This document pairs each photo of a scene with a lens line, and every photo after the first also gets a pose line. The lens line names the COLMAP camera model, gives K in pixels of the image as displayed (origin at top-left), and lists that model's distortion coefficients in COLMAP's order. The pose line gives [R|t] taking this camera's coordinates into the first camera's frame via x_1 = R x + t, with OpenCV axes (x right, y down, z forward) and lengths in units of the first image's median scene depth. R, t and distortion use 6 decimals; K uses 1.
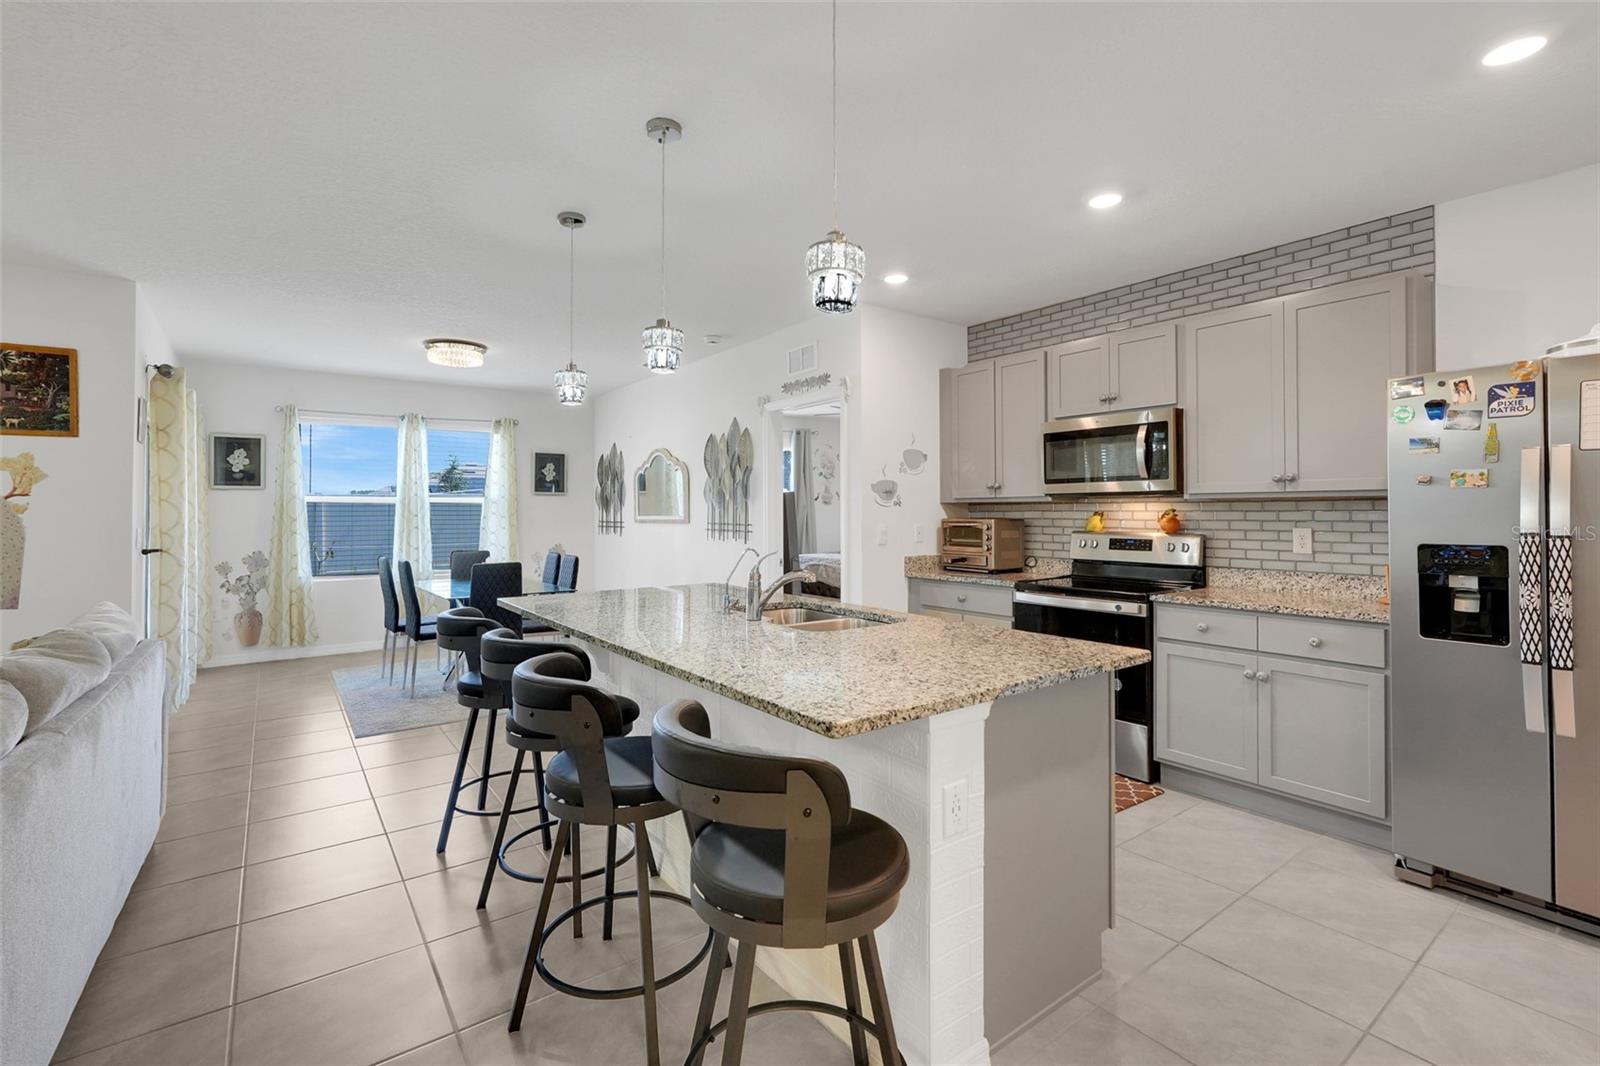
lens RADIAL K [[708.5, 0, 792.6], [0, 708.5, 504.4], [0, 0, 1]] dist [-0.014148, 0.005033]
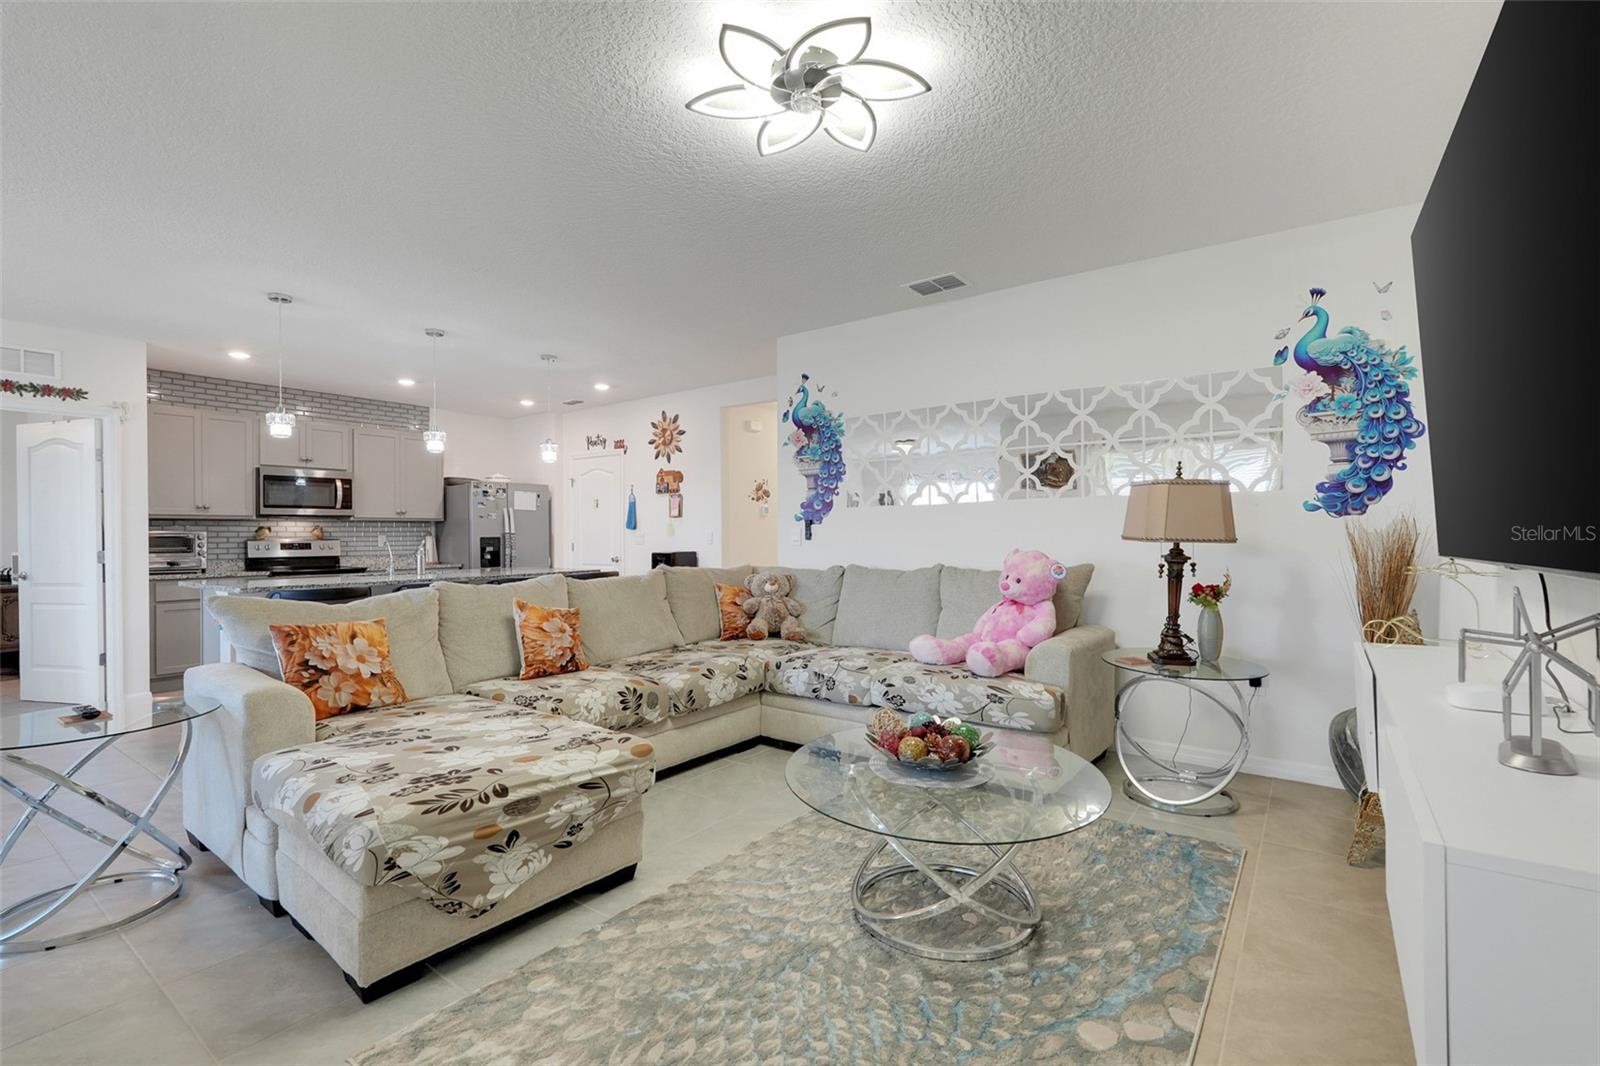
lens RADIAL K [[708.5, 0, 793.0], [0, 708.5, 540.1], [0, 0, 1]] dist [-0.014148, 0.005033]
pose [[-0.306192, -0.003496, 0.951963, -1.526674], [-0.000167, 0.999993, 0.003618, 0.036943], [-0.951970, 0.000948, -0.306190, 0.409008]]
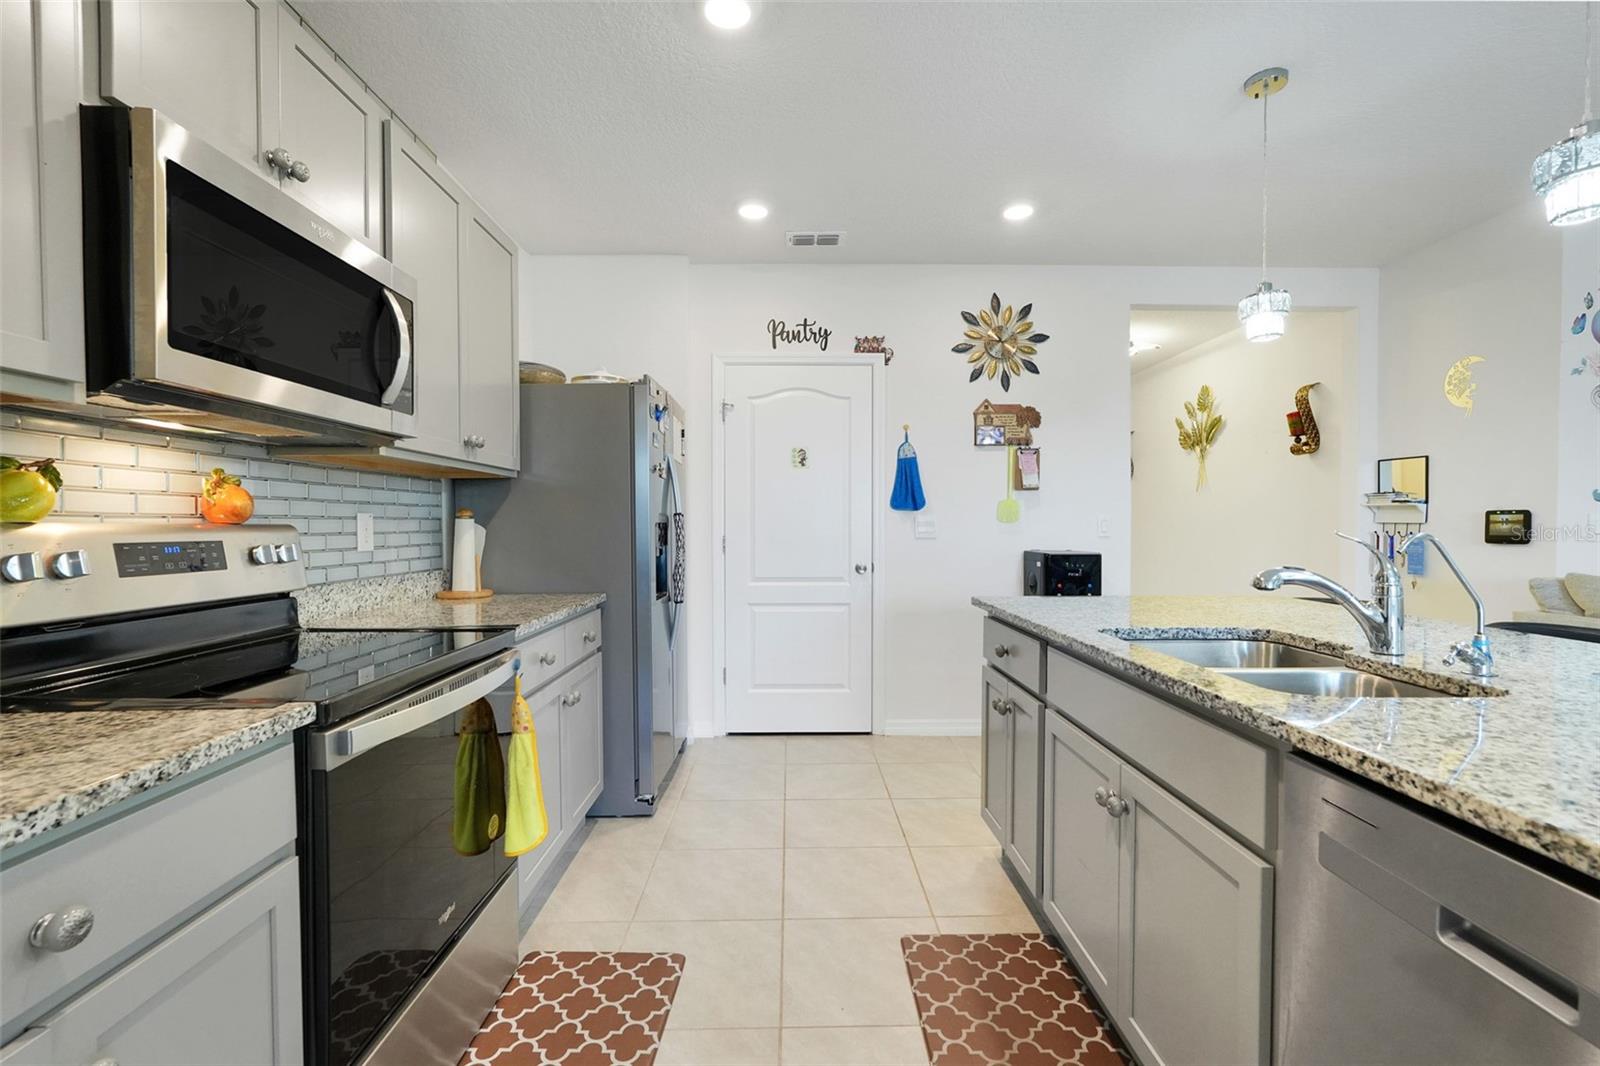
lens RADIAL K [[708.5, 0, 801.2], [0, 708.5, 536.3], [0, 0, 1]] dist [-0.014148, 0.005033]
pose [[-0.817635, -0.008139, 0.575679, 0.001551], [-0.003711, 0.999954, 0.008867, 0.042657], [-0.575725, 0.005113, -0.817627, 1.156645]]
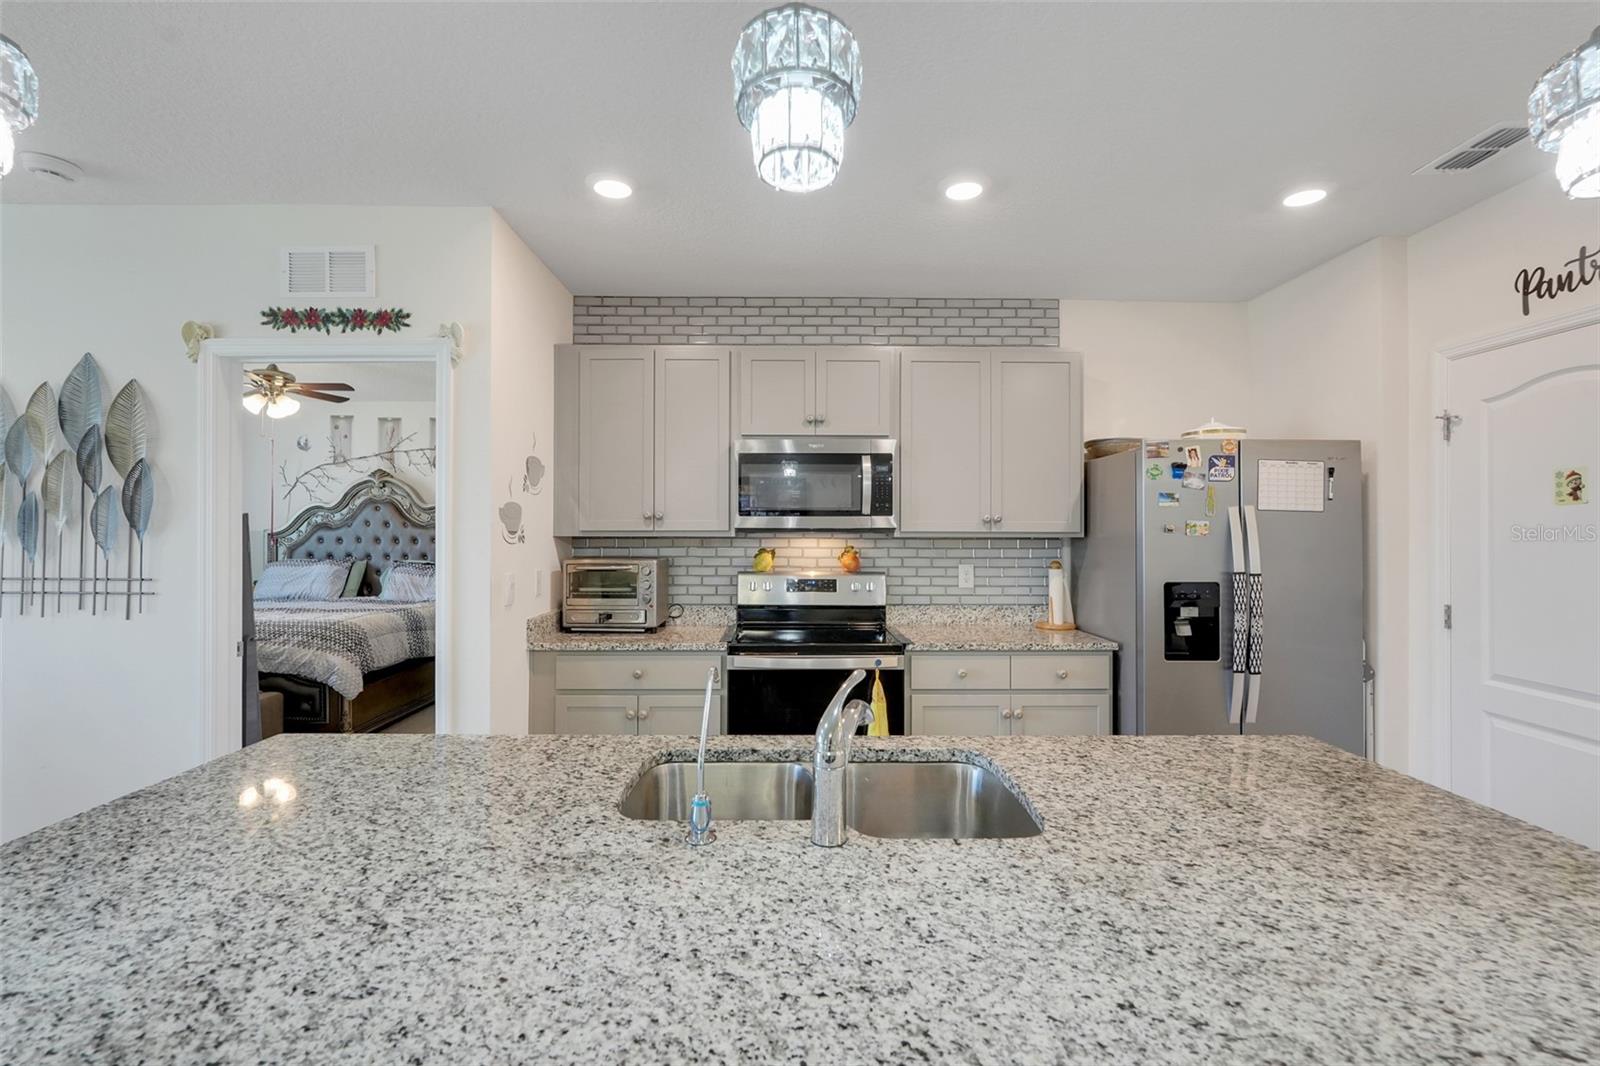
lens RADIAL K [[708.5, 0, 798.4], [0, 708.5, 523.1], [0, 0, 1]] dist [-0.014148, 0.005033]
pose [[0.582547, 0.010908, 0.812724, -0.275569], [-0.011990, 0.999916, -0.004826, -0.019018], [-0.812709, -0.006933, 0.582629, 0.509345]]
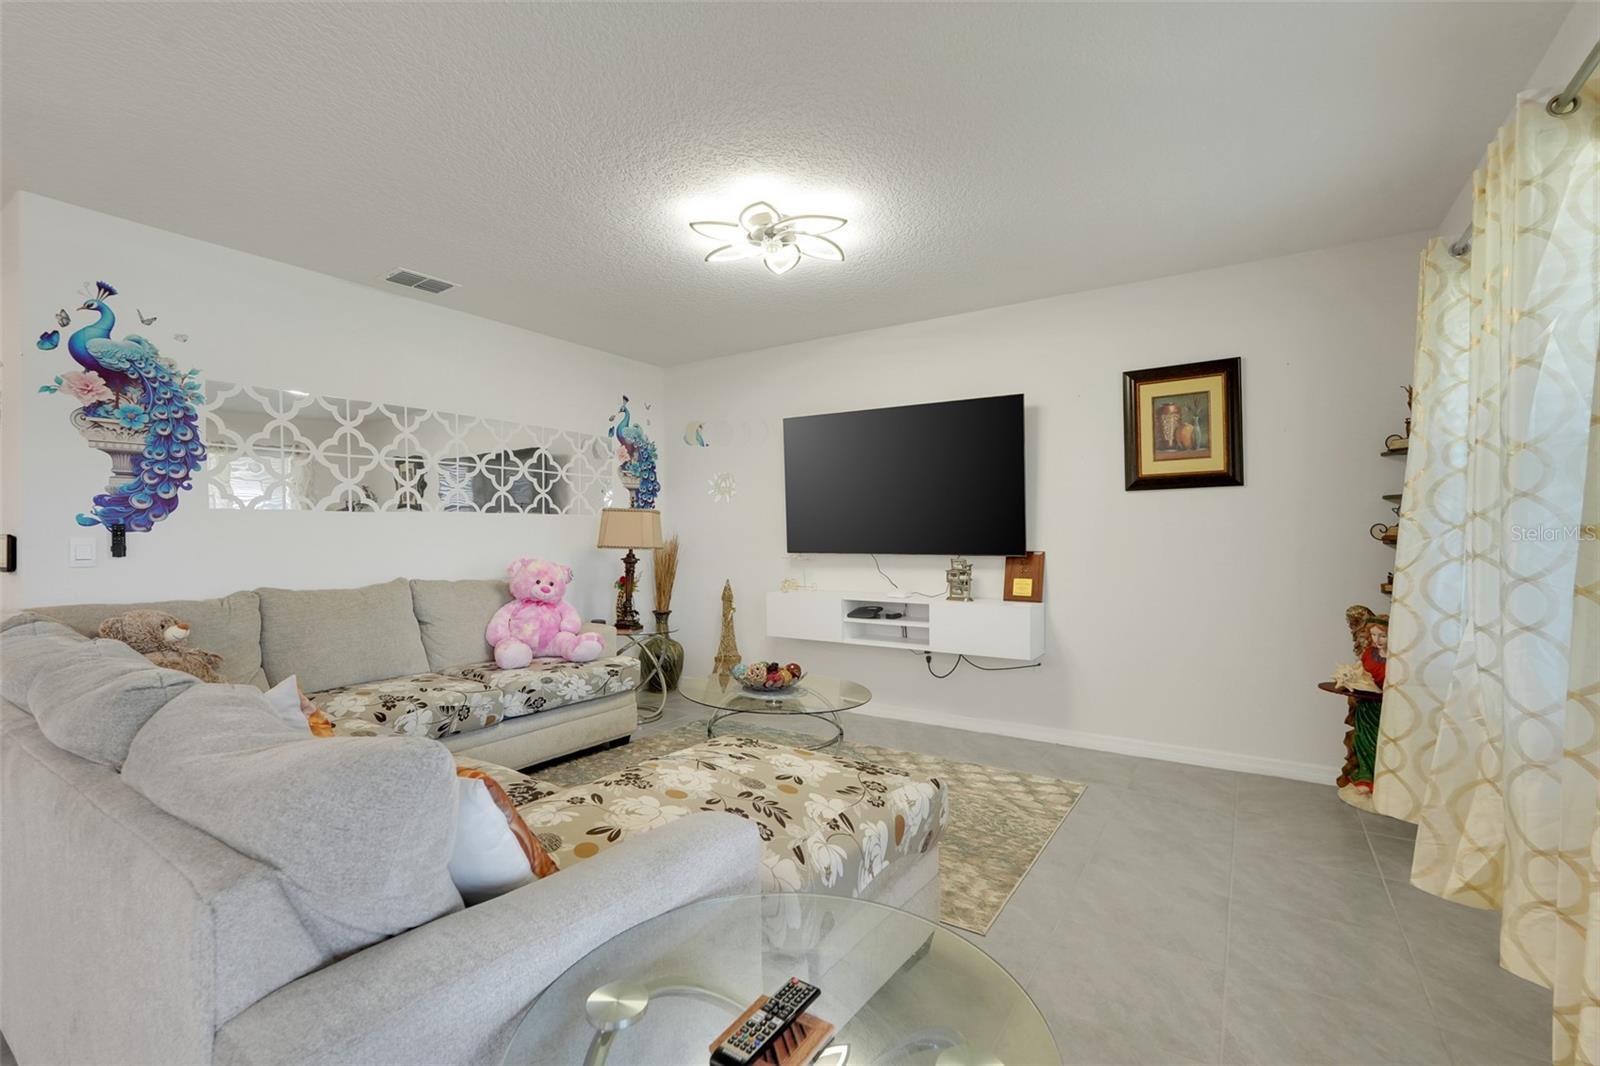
lens RADIAL K [[708.5, 0, 788.6], [0, 708.5, 535.3], [0, 0, 1]] dist [-0.014148, 0.005033]
pose [[-0.939800, 0.010242, -0.341570, -0.737425], [0.016109, 0.999767, -0.014345, 0.039906], [0.341344, -0.018984, -0.939747, 0.979950]]
